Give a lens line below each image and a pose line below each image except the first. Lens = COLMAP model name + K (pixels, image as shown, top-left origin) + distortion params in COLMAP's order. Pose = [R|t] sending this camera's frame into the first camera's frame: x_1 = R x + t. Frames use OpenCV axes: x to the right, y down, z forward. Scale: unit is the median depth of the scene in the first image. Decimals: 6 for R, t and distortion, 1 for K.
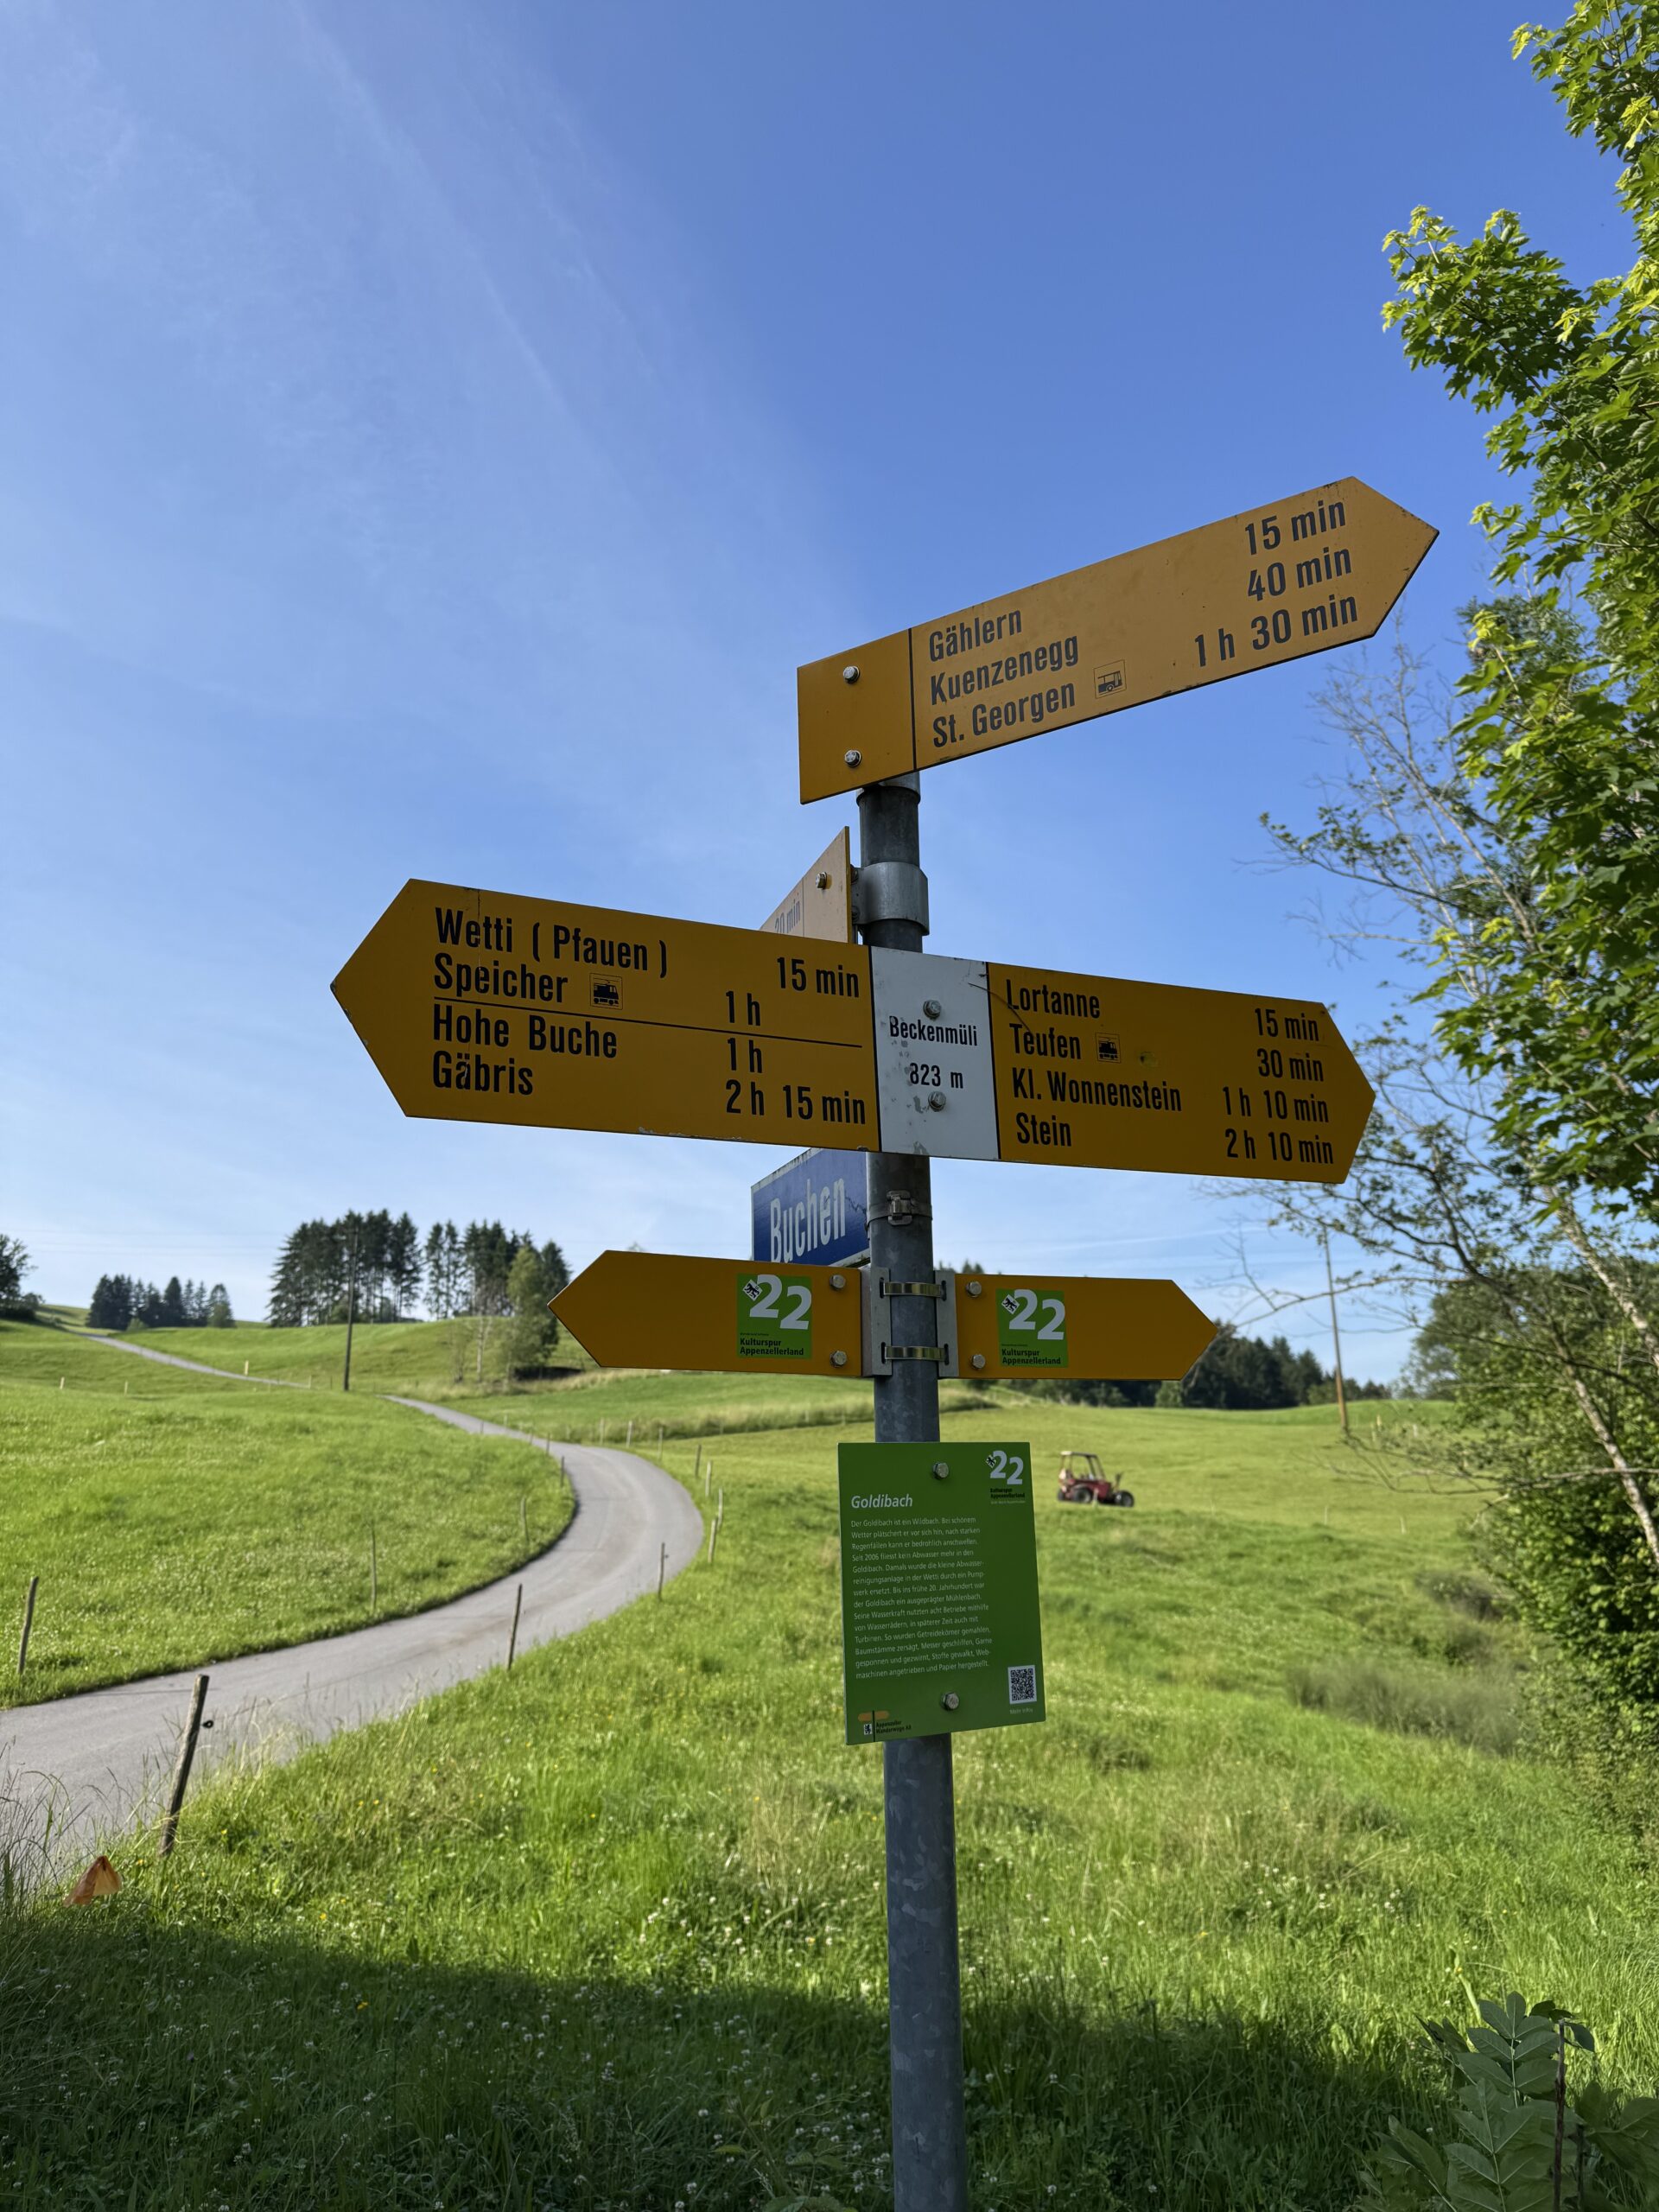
lens RADIAL K [[1566.4, 0, 829.5], [0, 1566.4, 1106.0], [0, 0, 1]] dist [0.155018, -0.281981]
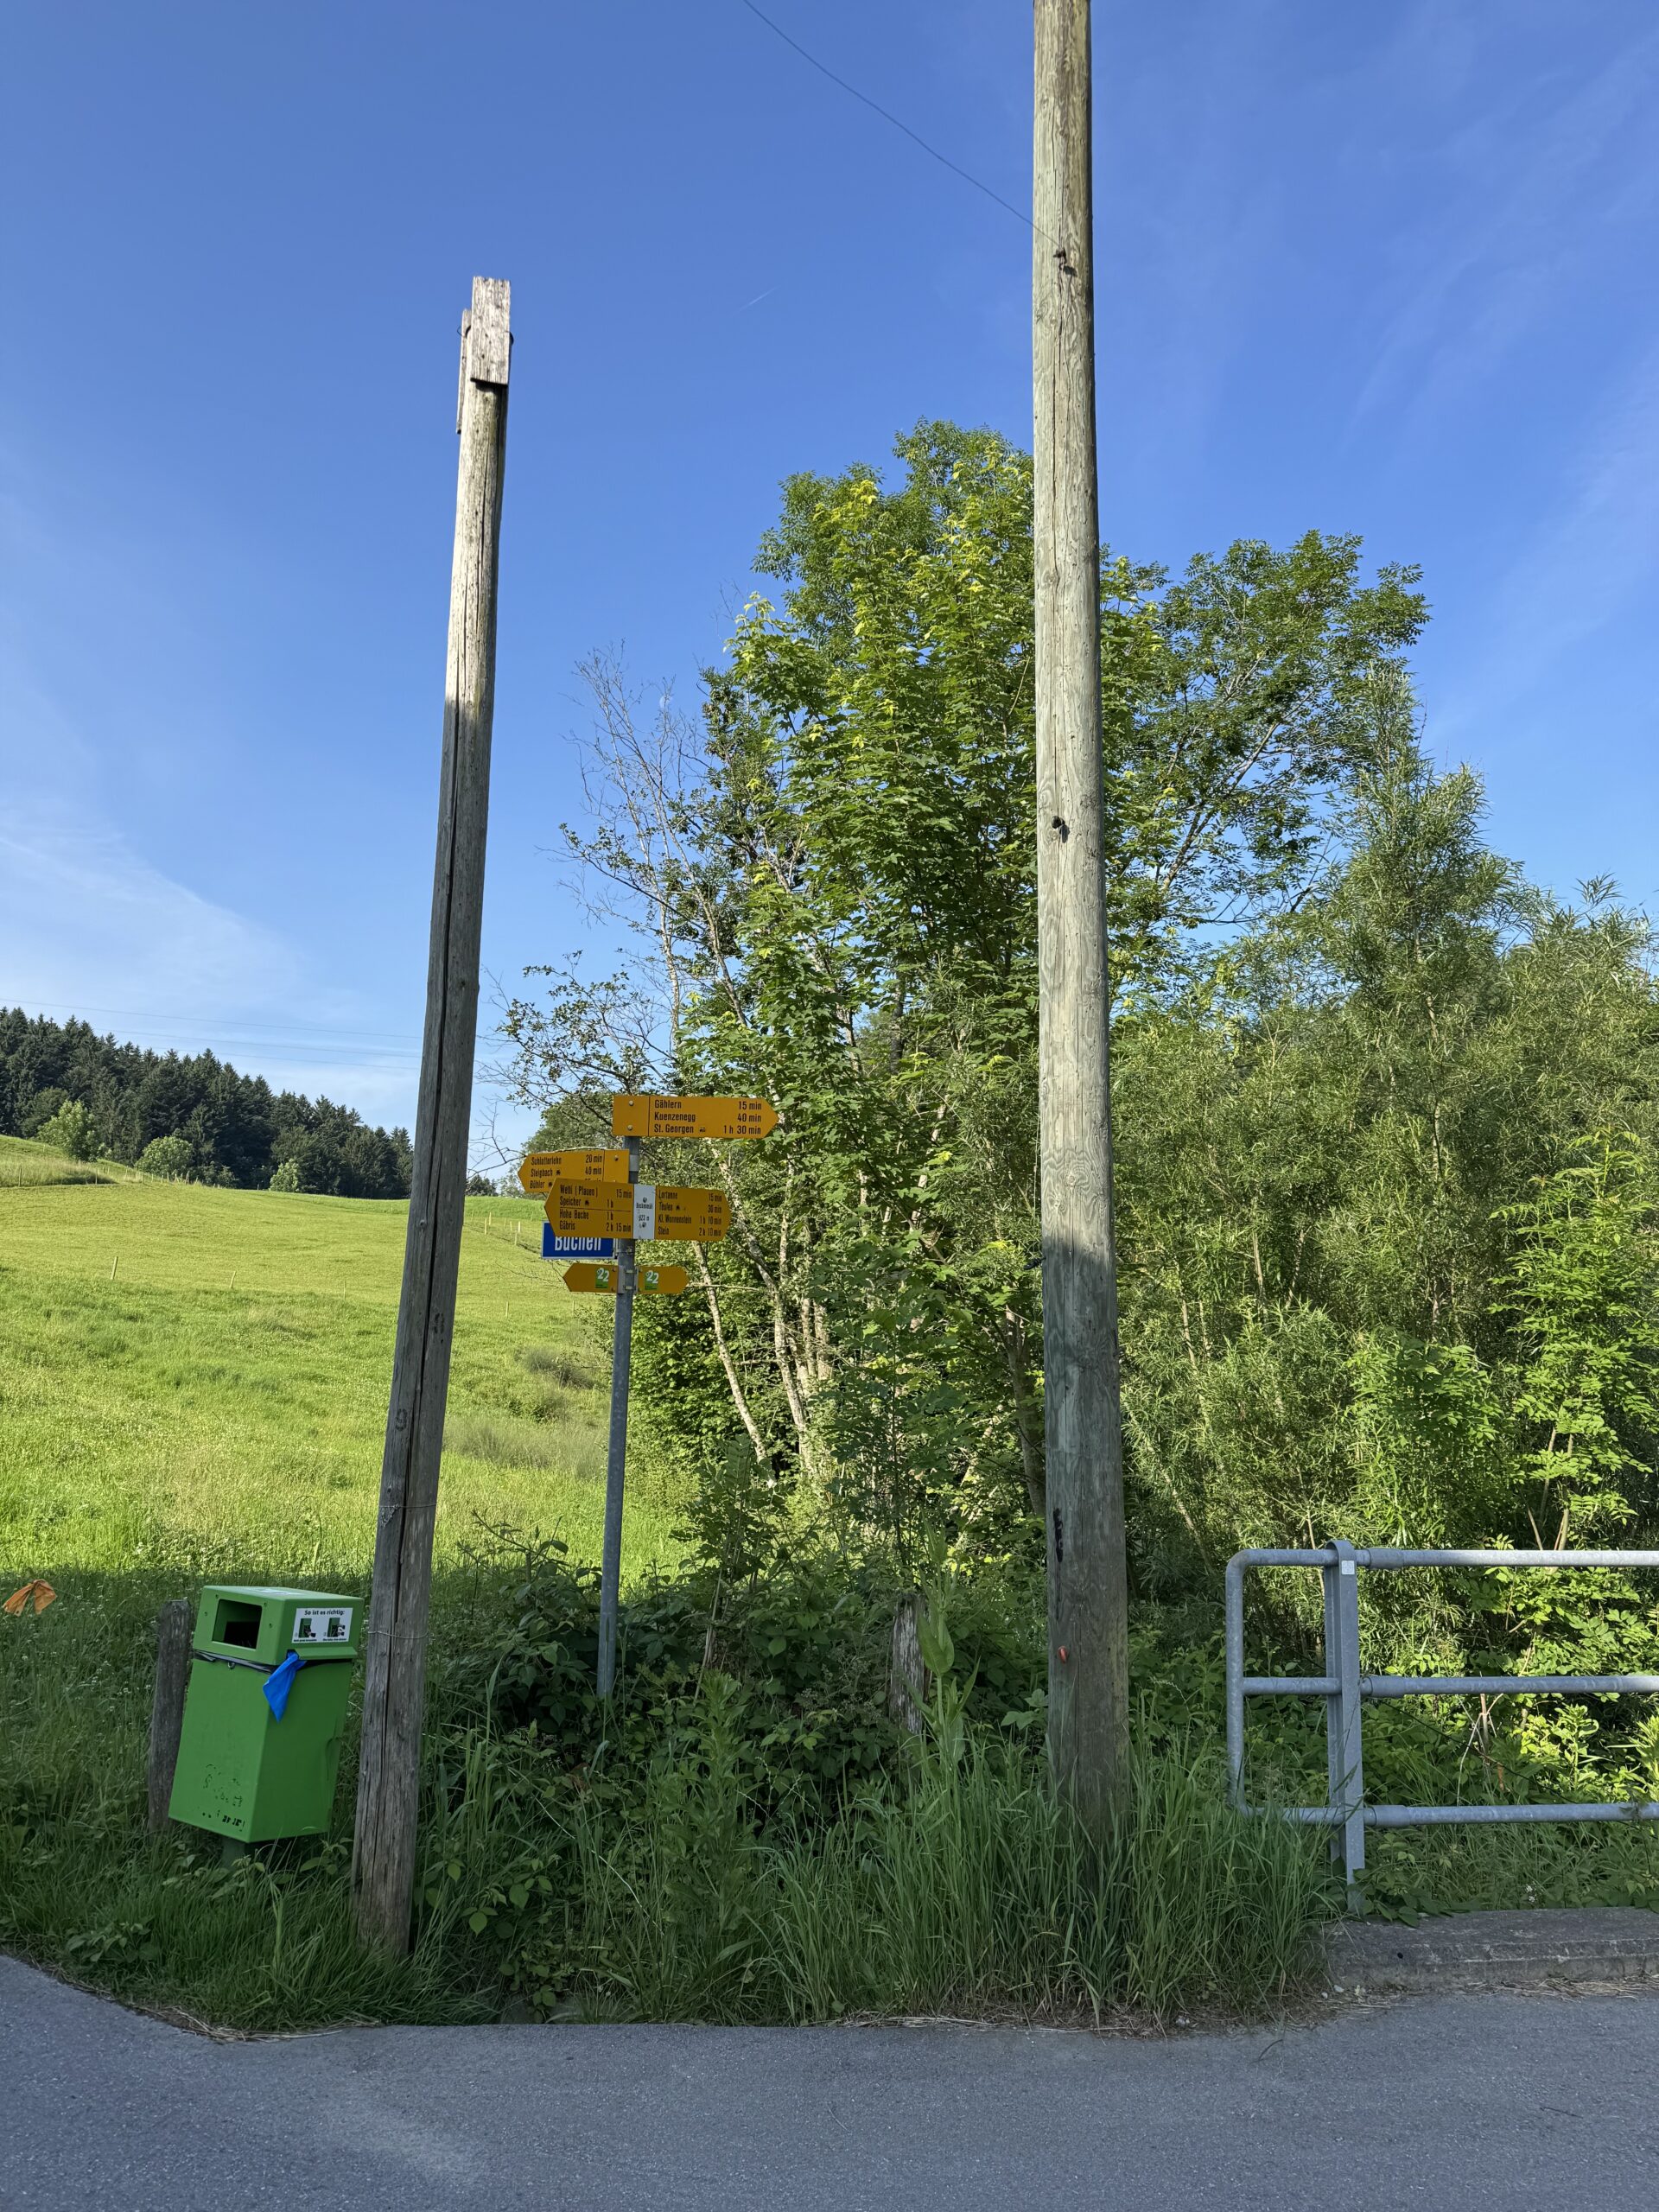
lens RADIAL K [[1566.4, 0, 829.5], [0, 1566.4, 1106.0], [0, 0, 1]] dist [0.155018, -0.281981]
pose [[0.851892, 0.103378, 0.513414, -0.068842], [-0.170289, 0.981732, 0.084881, -0.030728], [-0.495260, -0.159738, 0.853933, -0.110092]]
